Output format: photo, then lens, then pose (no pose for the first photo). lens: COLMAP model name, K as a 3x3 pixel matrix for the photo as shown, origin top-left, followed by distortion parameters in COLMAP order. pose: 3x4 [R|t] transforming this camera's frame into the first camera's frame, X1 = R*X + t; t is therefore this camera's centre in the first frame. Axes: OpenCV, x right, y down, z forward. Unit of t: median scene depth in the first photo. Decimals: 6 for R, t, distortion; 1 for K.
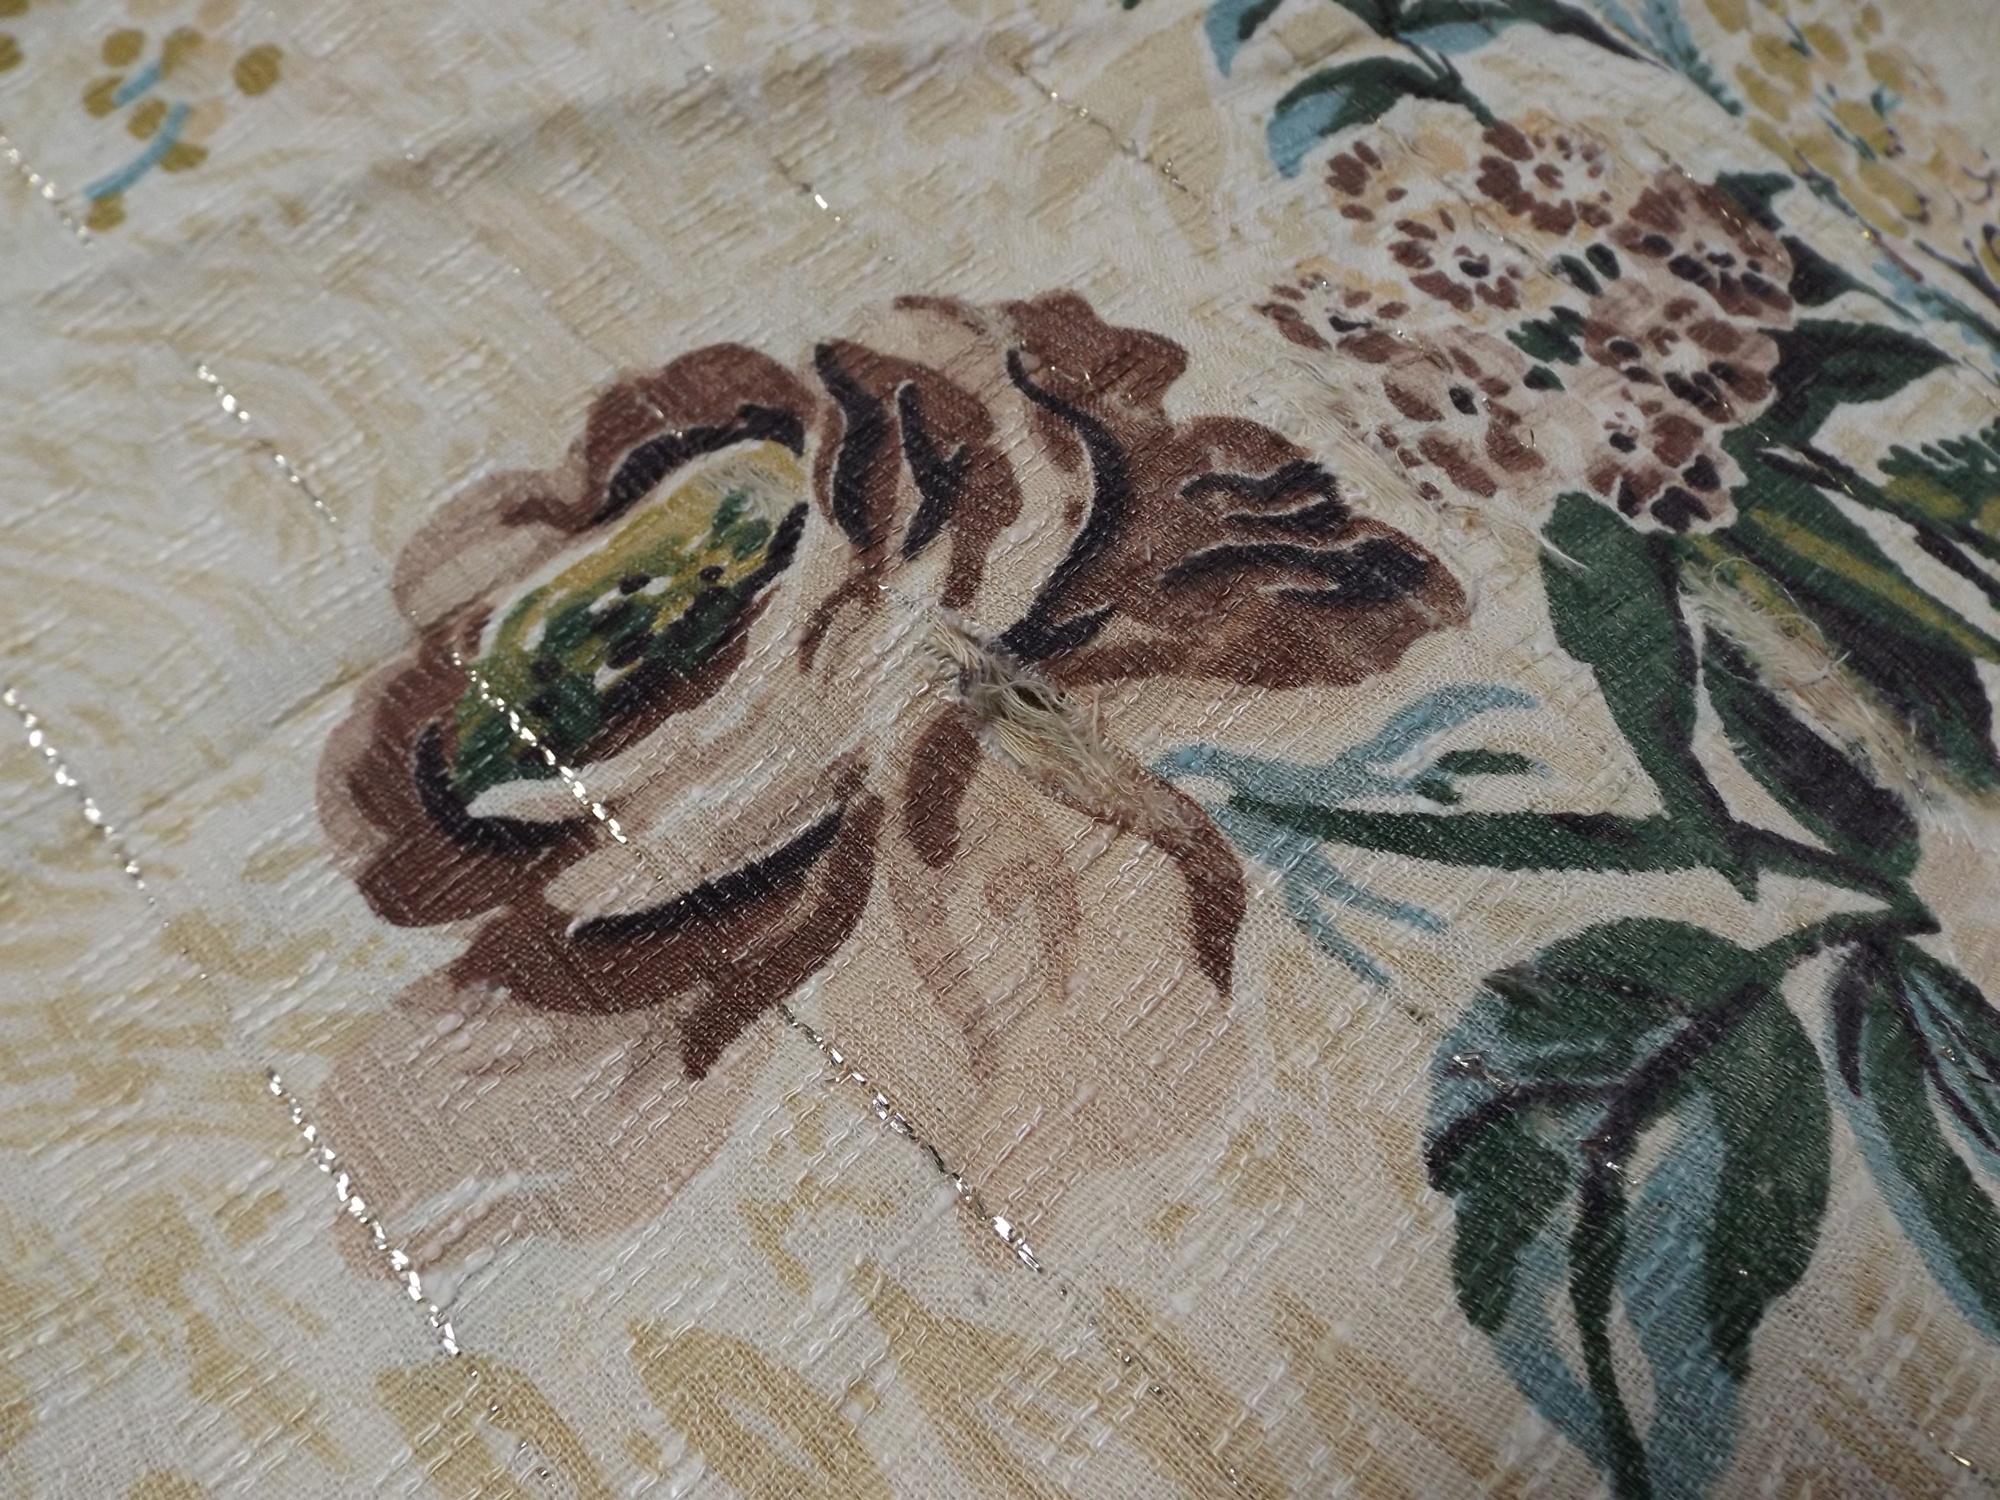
lens RADIAL K [[1448.3, 0, 1000.0], [0, 1448.3, 750.0], [0, 0, 1]] dist [0.012278, -0.024479]
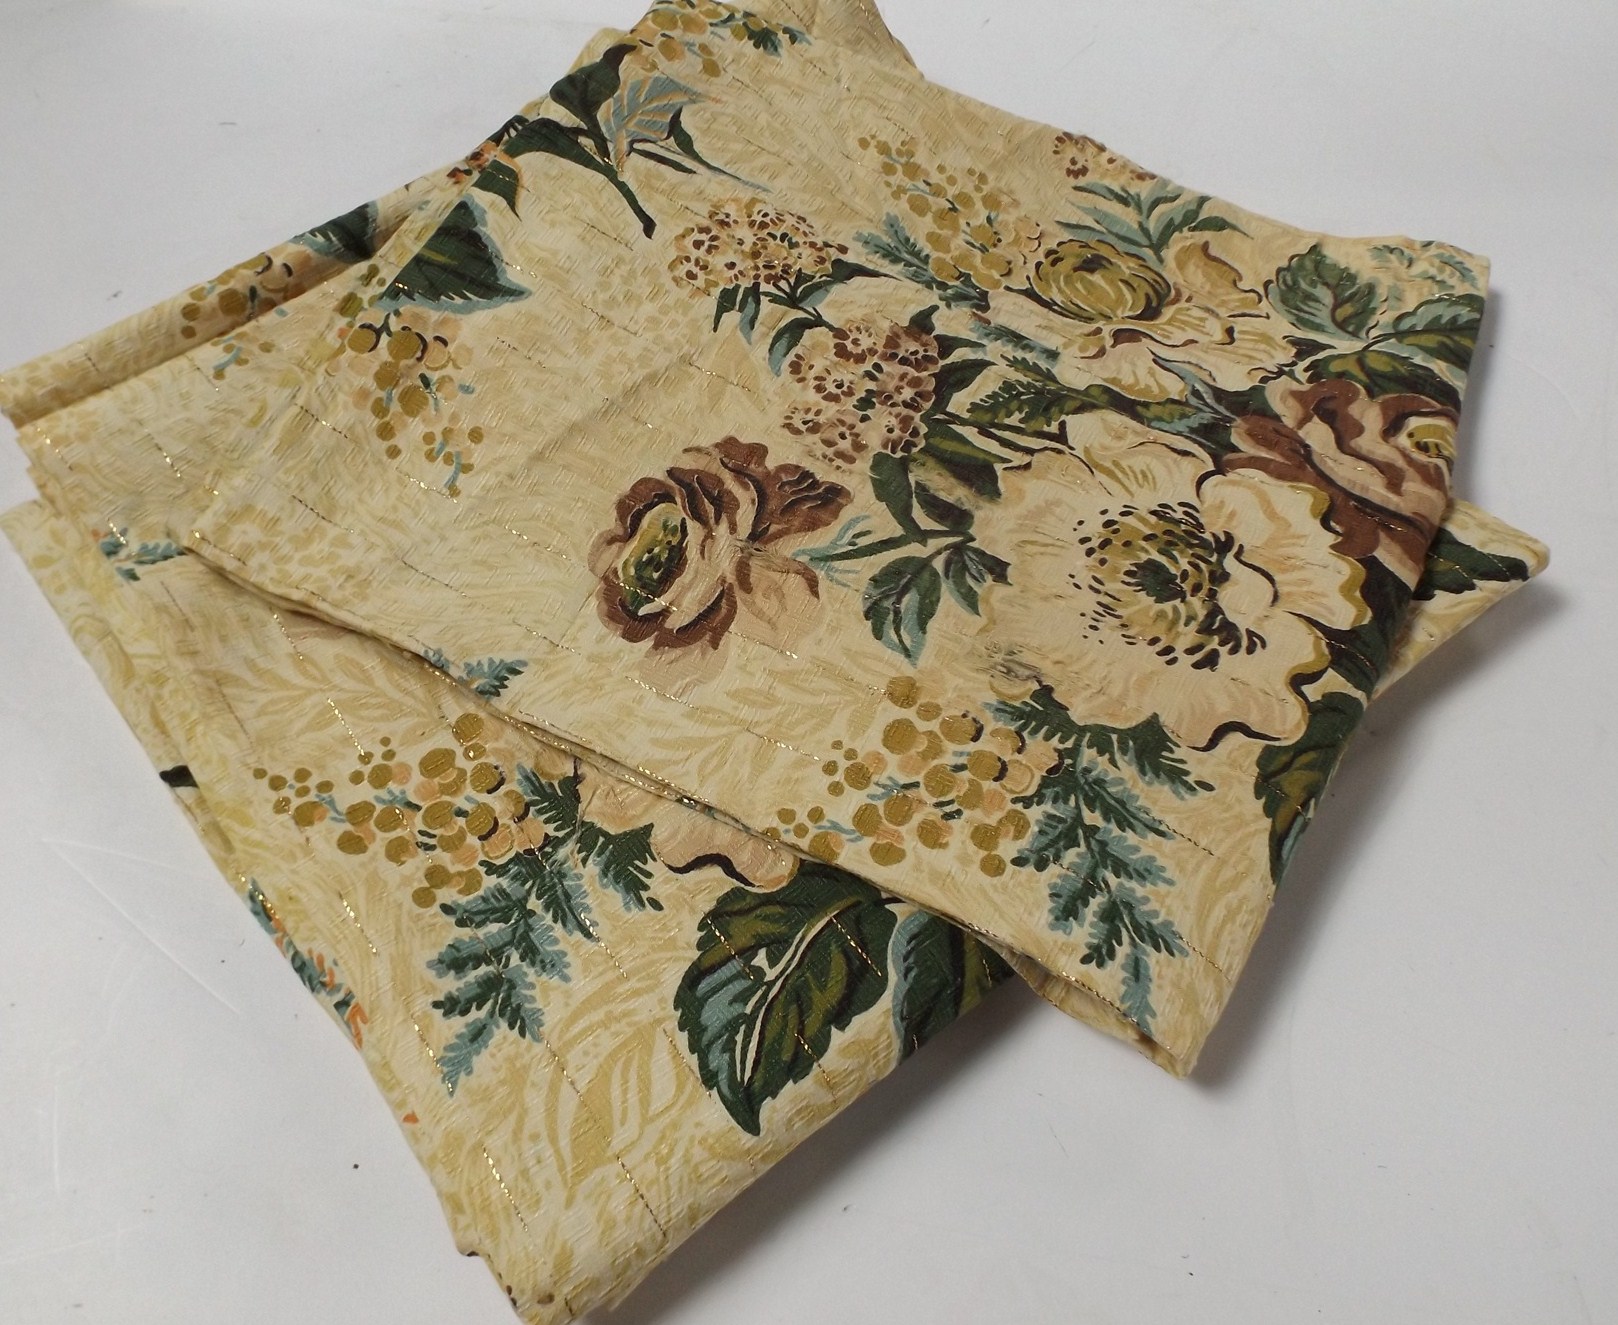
lens RADIAL K [[1443.7, 0, 704.6], [0, 1443.7, 643.9], [0, 0, 1]] dist [-0.003470, -0.025721]
pose [[0.955528, -0.293897, 0.024326, -0.256078], [0.292244, 0.954739, 0.055388, -0.043723], [-0.039503, -0.045816, 0.998169, -2.644198]]
